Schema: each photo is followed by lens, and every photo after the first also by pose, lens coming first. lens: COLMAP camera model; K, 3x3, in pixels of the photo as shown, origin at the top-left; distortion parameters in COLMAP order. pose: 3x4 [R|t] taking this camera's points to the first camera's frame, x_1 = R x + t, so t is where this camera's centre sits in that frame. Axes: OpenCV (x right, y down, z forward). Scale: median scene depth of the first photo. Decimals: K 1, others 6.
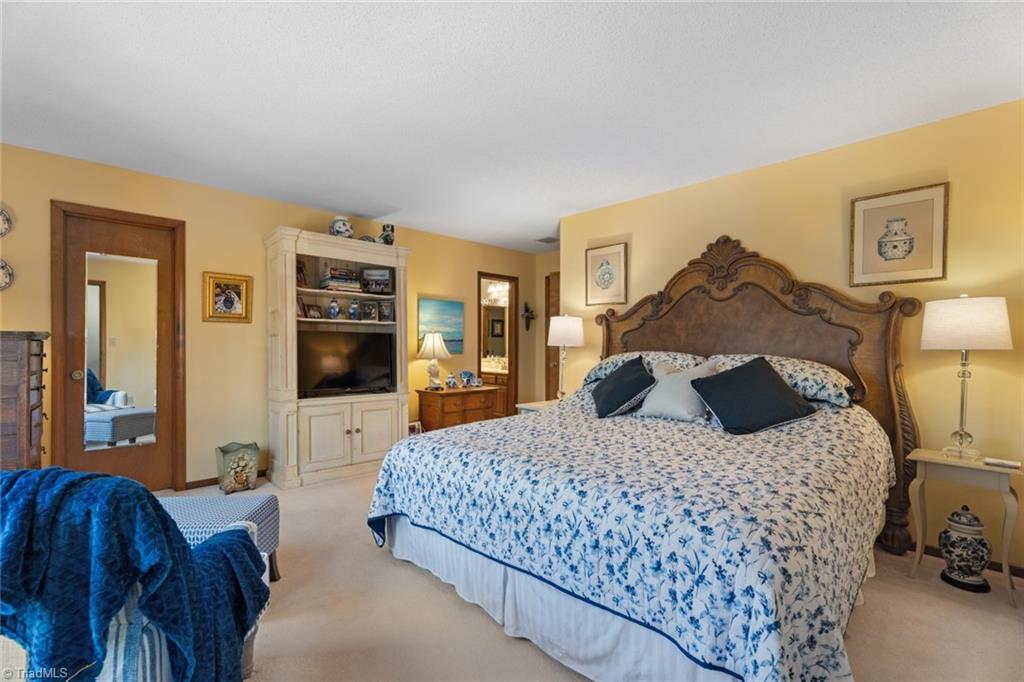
lens RADIAL K [[453.0, 0, 511.3], [0, 453.0, 344.2], [0, 0, 1]] dist [0.001156, -0.000779]
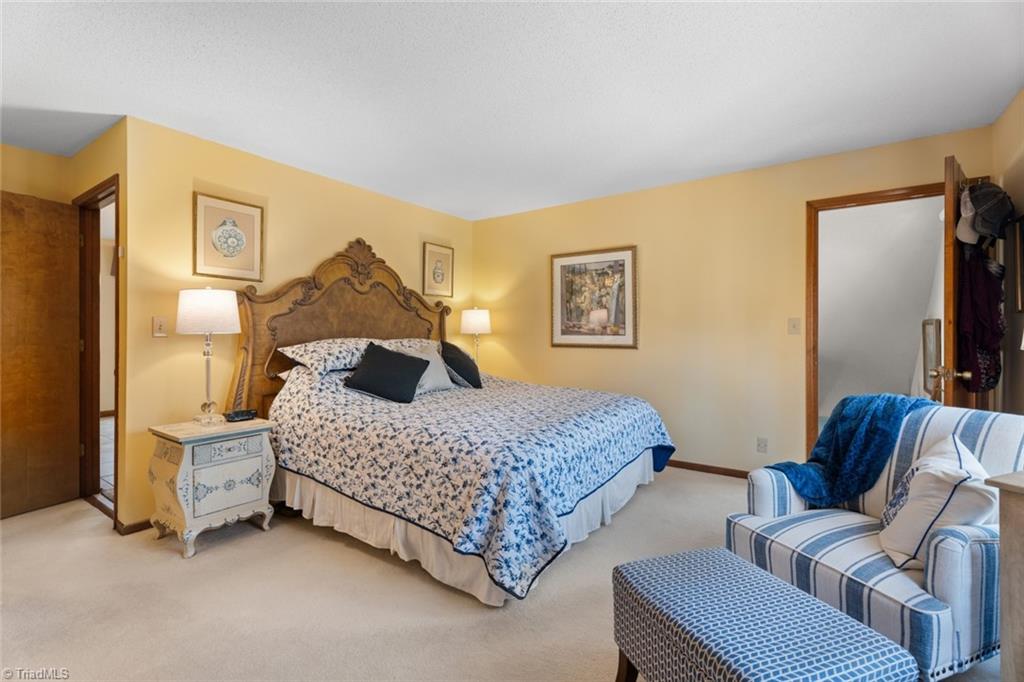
lens RADIAL K [[453.0, 0, 509.9], [0, 453.0, 335.2], [0, 0, 1]] dist [0.001156, -0.000779]
pose [[-0.179463, -0.013183, 0.983676, -0.732015], [-0.004323, 0.999911, 0.012612, -0.004903], [-0.983755, -0.001989, -0.179504, 0.805208]]
